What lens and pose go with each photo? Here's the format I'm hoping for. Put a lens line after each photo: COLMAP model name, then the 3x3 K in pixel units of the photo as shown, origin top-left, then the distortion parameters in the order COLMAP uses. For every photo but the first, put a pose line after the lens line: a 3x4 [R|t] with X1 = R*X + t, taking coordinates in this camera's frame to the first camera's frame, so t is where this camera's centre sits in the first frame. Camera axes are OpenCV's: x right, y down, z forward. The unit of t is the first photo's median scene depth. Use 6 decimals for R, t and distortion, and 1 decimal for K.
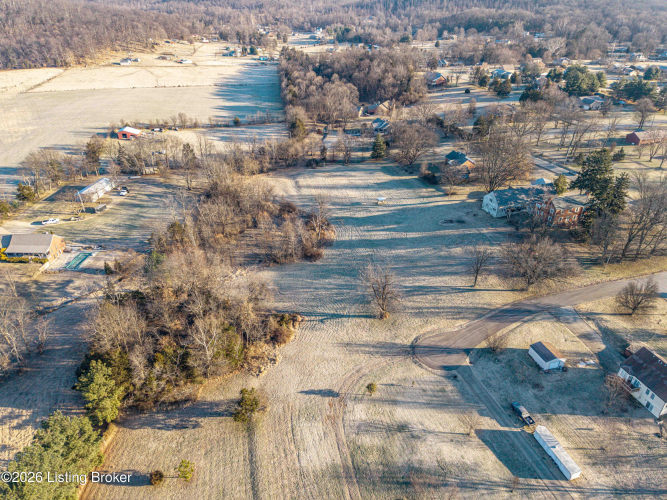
lens RADIAL K [[427.9, 0, 335.8], [0, 427.9, 250.7], [0, 0, 1]] dist [0.270431, -0.270655]
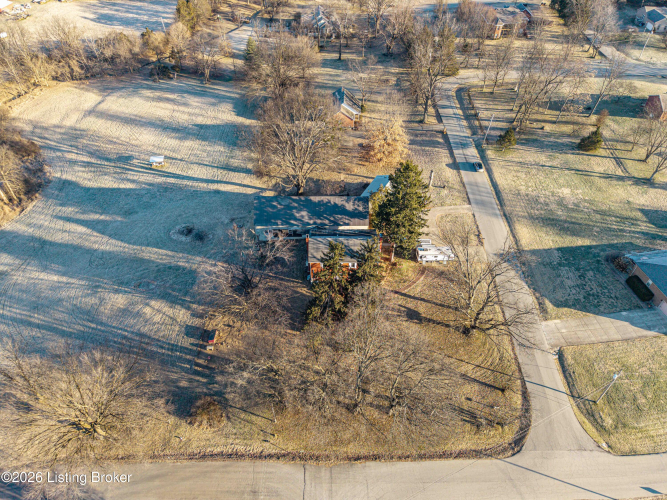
lens RADIAL K [[427.9, 0, 335.8], [0, 427.9, 250.7], [0, 0, 1]] dist [0.270431, -0.270655]
pose [[0.959447, 0.196578, -0.202038, 0.569124], [-0.140995, 0.955286, 0.259904, -0.221325], [0.244096, -0.220877, 0.944262, 0.467105]]
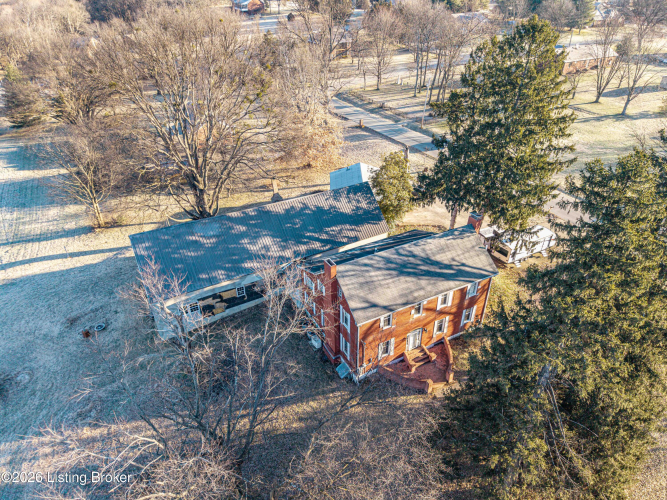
lens RADIAL K [[427.9, 0, 335.8], [0, 427.9, 250.7], [0, 0, 1]] dist [0.270431, -0.270655]
pose [[0.975745, -0.113508, 0.187183, 0.403413], [0.104492, 0.992869, 0.057380, -0.124167], [-0.192362, -0.036429, 0.980648, 0.724604]]
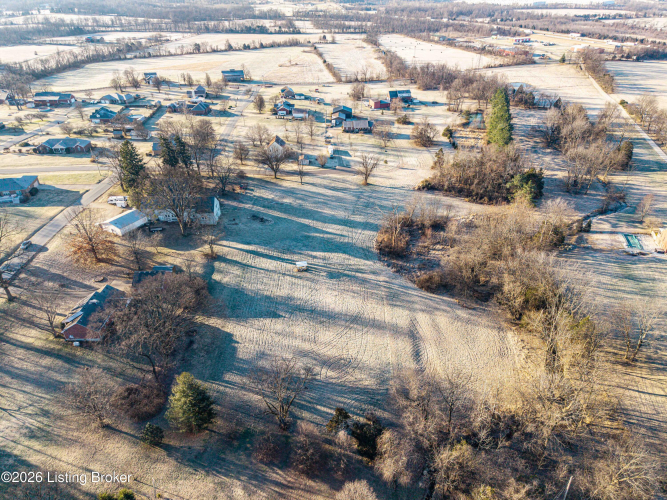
lens RADIAL K [[427.9, 0, 335.8], [0, 427.9, 250.7], [0, 0, 1]] dist [0.270431, -0.270655]
pose [[-0.969606, -0.119509, 0.213499, -0.117629], [0.129742, 0.488672, 0.862767, -0.846120], [-0.207440, 0.864244, -0.458314, 1.446917]]
